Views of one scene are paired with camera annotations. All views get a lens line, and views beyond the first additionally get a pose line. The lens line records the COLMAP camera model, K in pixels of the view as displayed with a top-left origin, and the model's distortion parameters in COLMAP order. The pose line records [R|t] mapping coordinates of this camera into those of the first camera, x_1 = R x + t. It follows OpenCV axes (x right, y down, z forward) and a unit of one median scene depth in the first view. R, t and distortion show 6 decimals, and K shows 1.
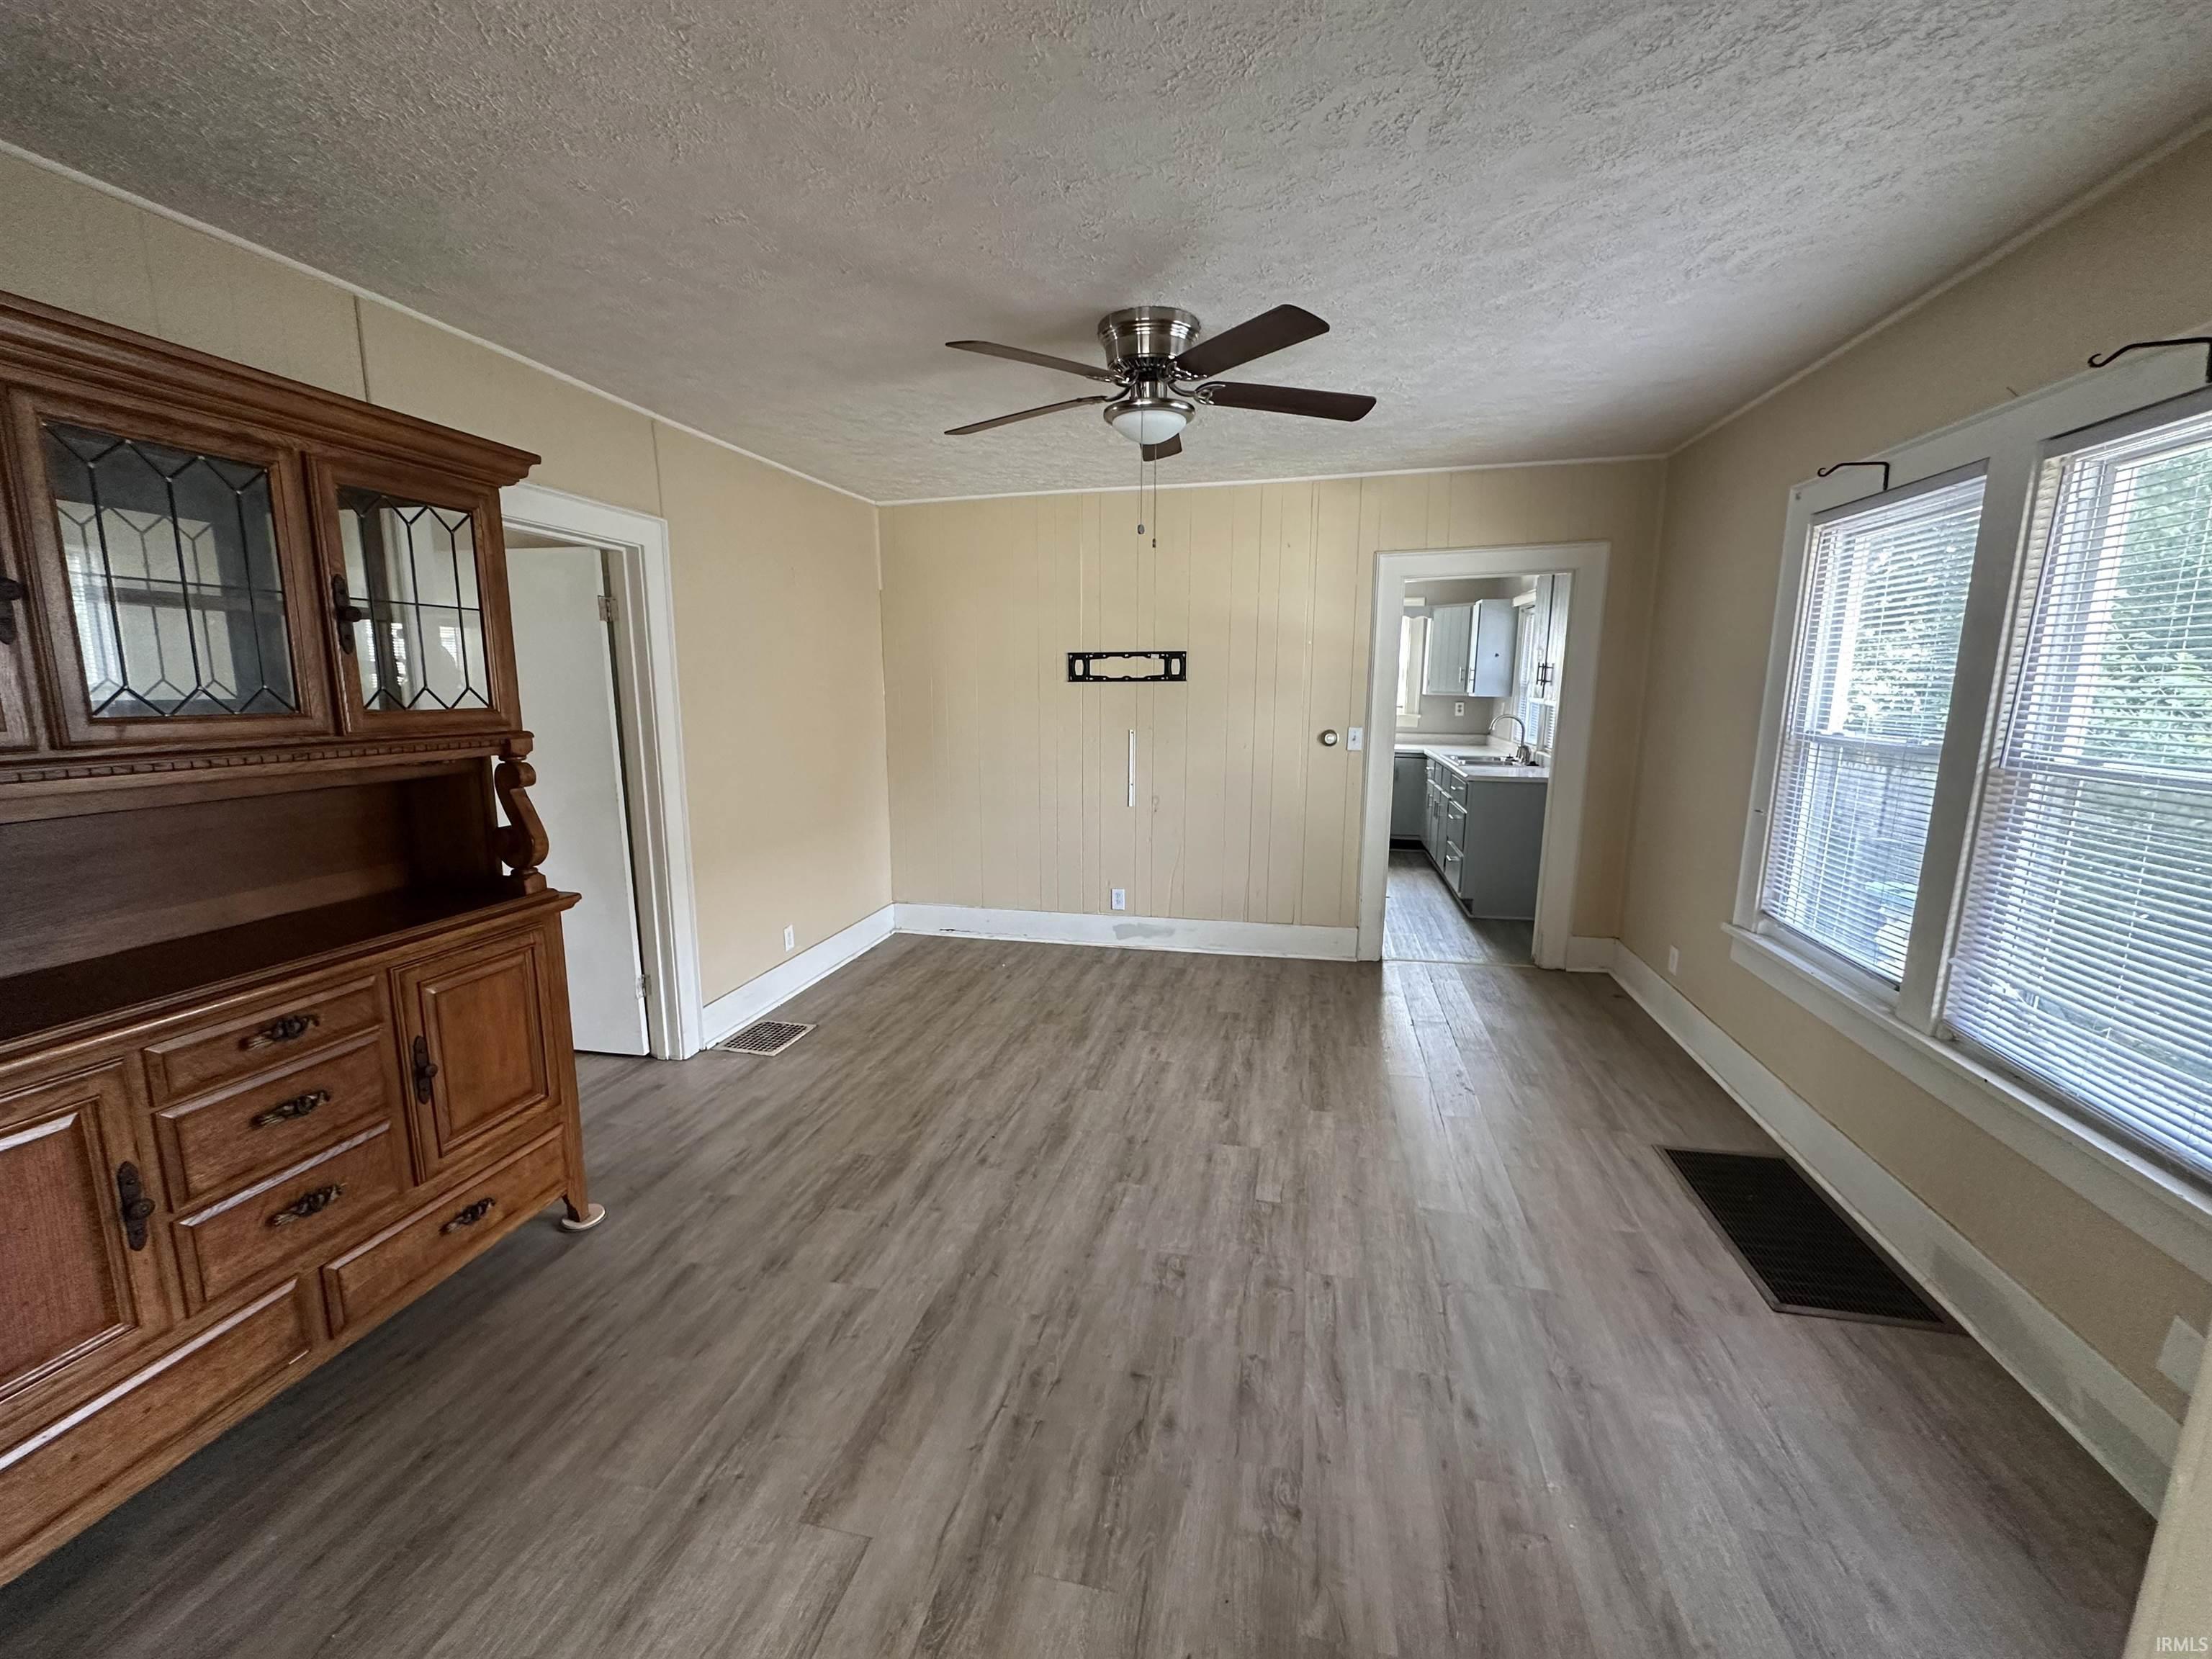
lens RADIAL K [[881.2, 0, 1109.5], [0, 881.2, 827.2], [0, 0, 1]] dist [0.000076, -0.000086]
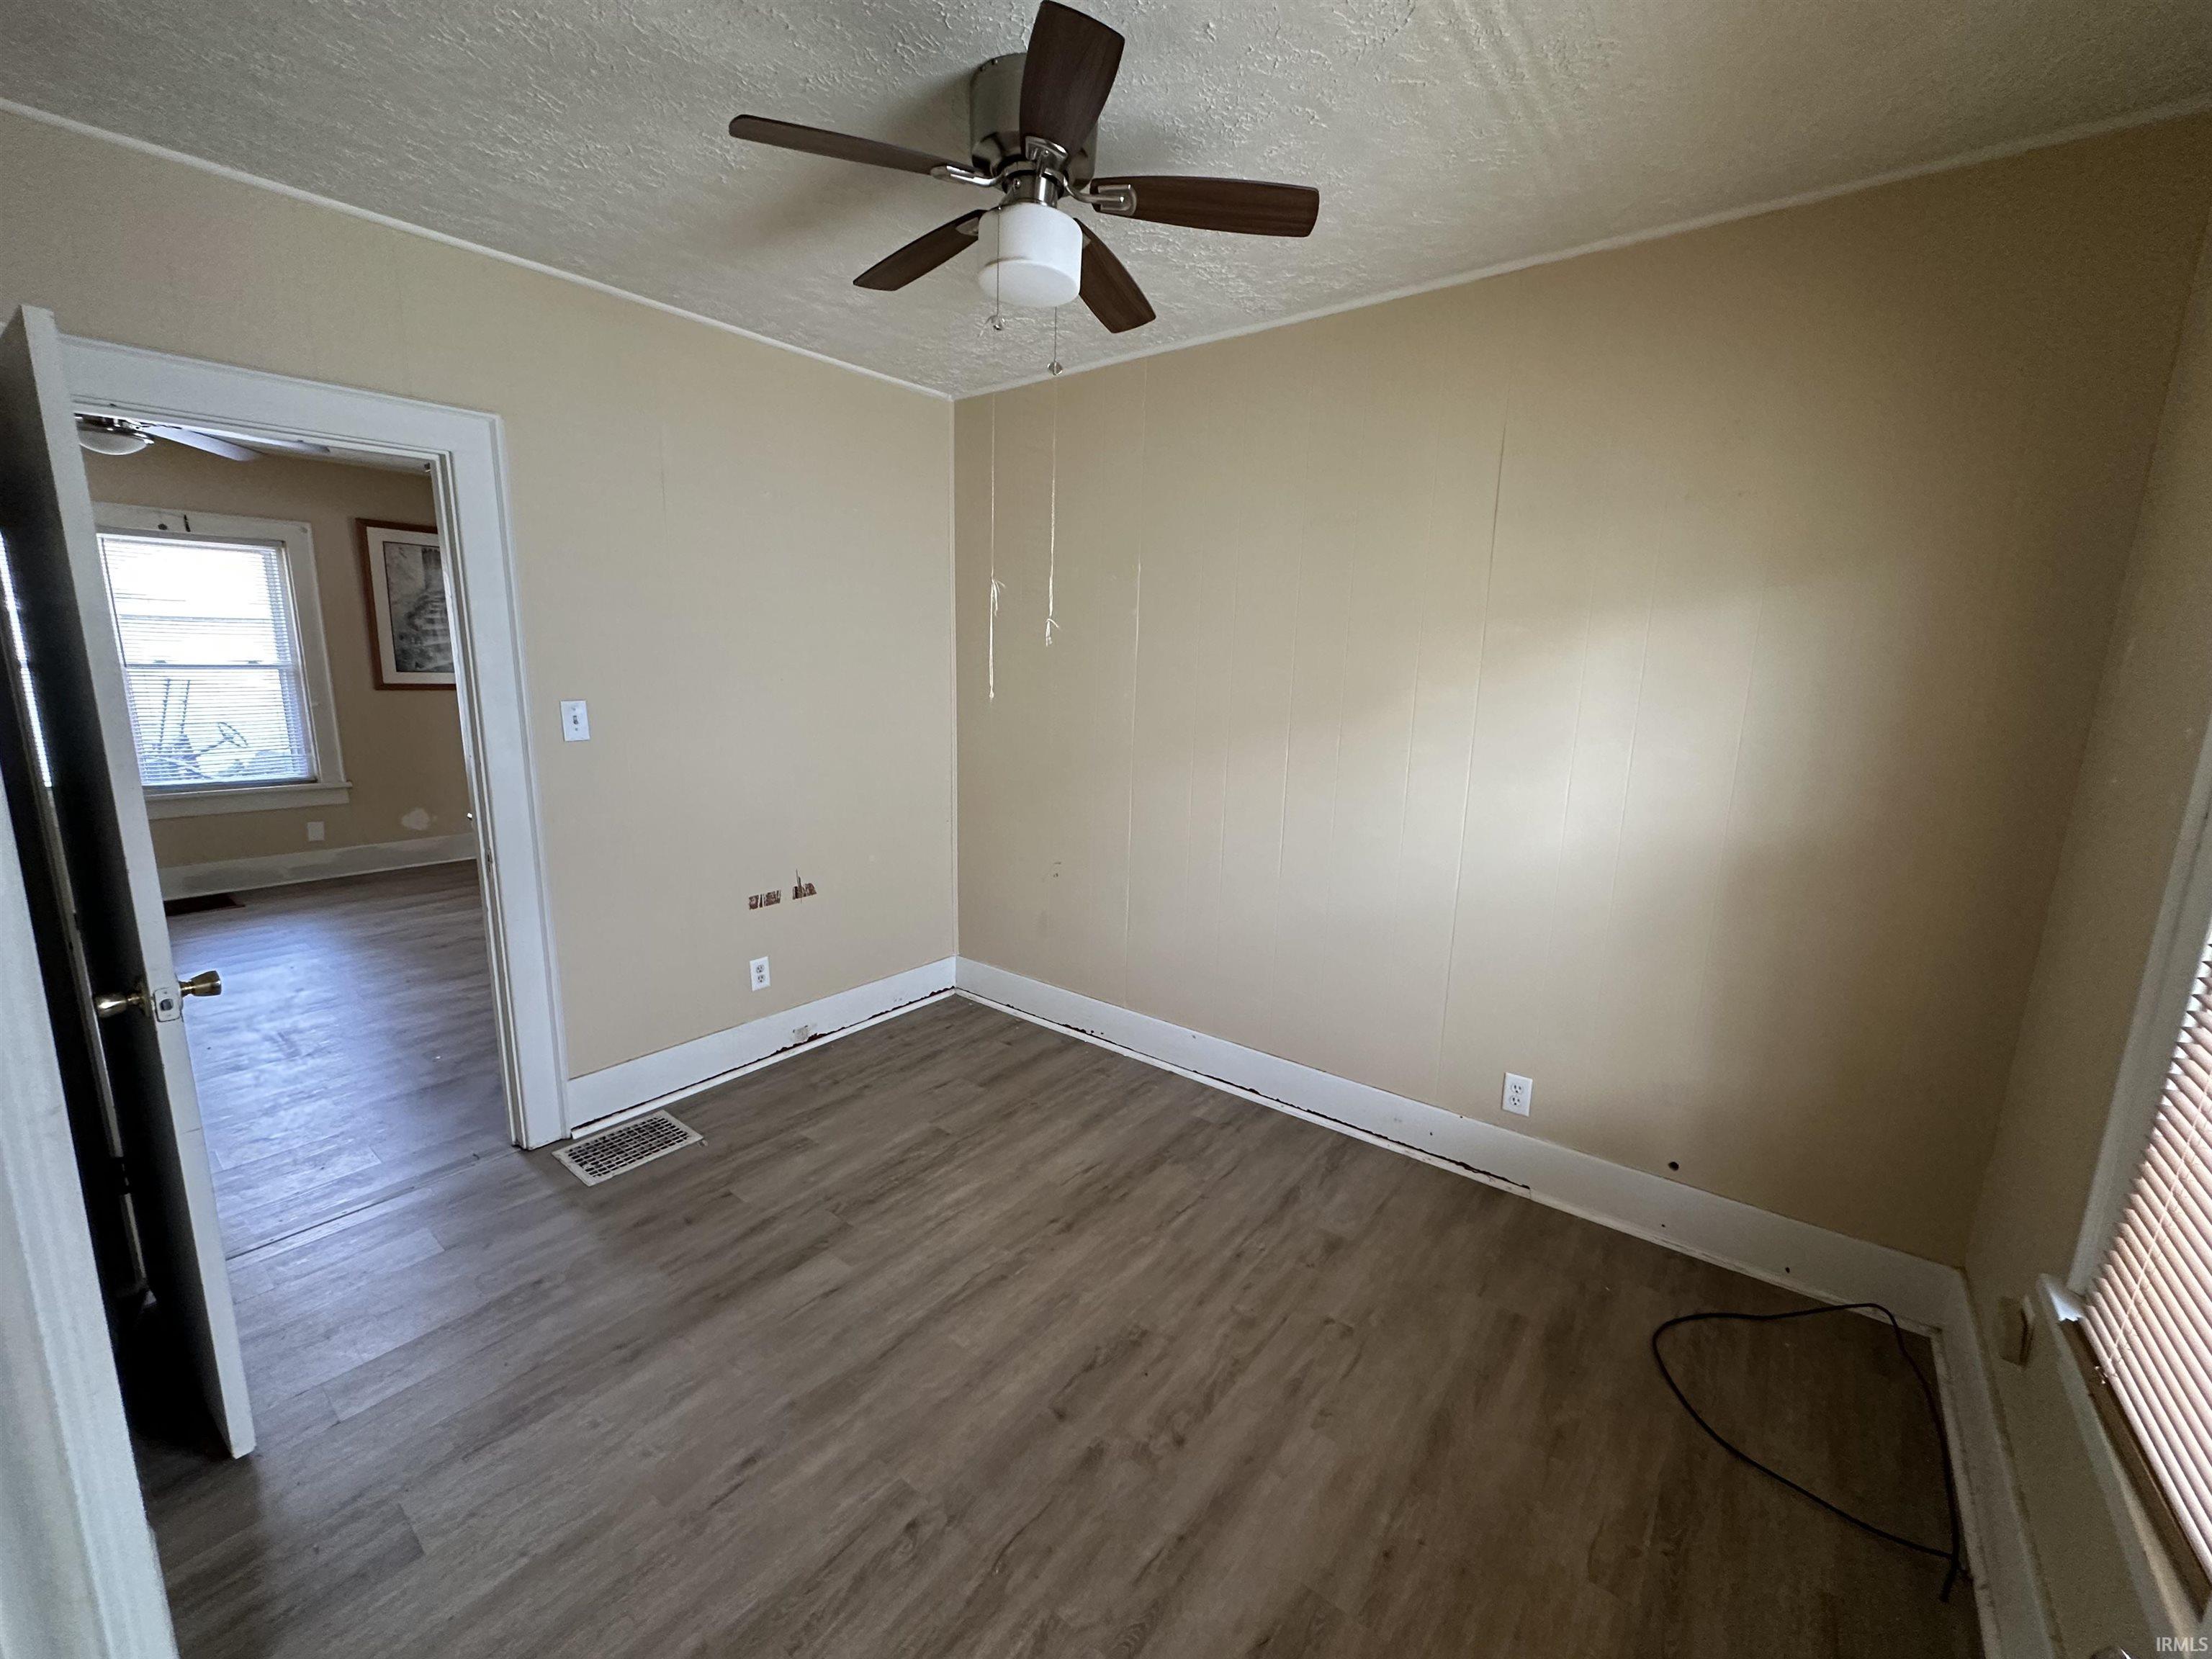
lens RADIAL K [[881.2, 0, 1114.6], [0, 881.2, 835.1], [0, 0, 1]] dist [0.000076, -0.000086]
pose [[-0.904235, -0.112792, 0.411870, -1.227485], [0.038101, 0.939331, 0.340889, -0.180860], [-0.425332, 0.323936, -0.845079, 1.050487]]
